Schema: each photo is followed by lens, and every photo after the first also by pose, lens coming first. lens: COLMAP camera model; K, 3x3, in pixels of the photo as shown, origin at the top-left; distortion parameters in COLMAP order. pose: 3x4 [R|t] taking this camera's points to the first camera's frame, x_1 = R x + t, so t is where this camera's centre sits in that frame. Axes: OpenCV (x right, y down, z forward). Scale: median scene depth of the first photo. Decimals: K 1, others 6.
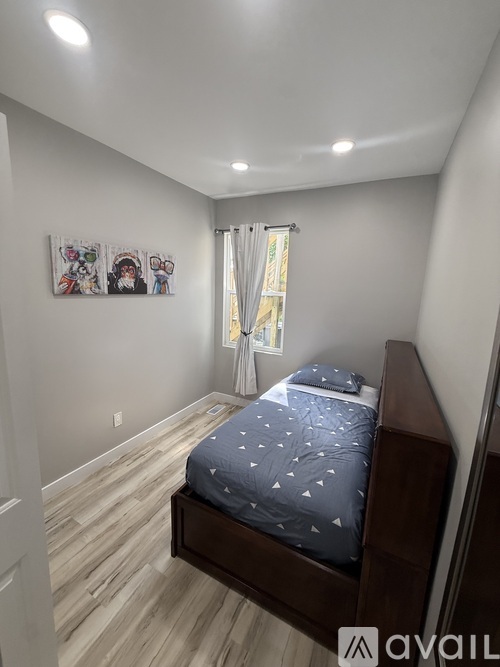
lens RADIAL K [[267.4, 0, 250.9], [0, 267.4, 332.5], [0, 0, 1]] dist [0.000674, -0.000335]
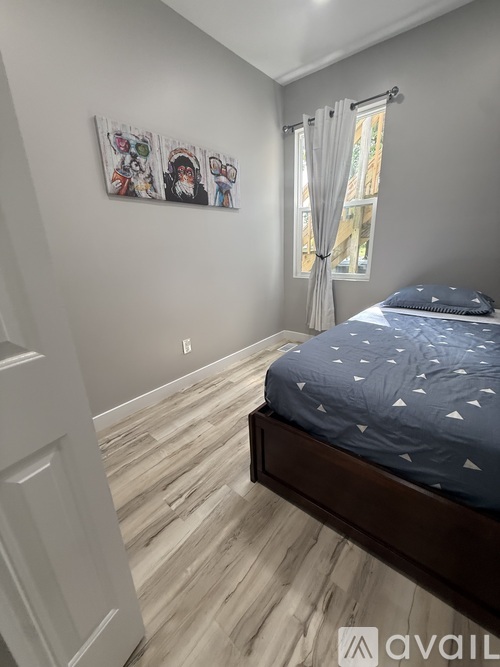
lens RADIAL K [[267.4, 0, 250.2], [0, 267.4, 334.3], [0, 0, 1]] dist [0.000674, -0.000335]
pose [[0.973204, -0.000531, -0.229942, -0.083820], [0.034918, 0.988742, 0.145502, 0.199882], [0.227276, -0.149632, 0.962266, 0.195944]]
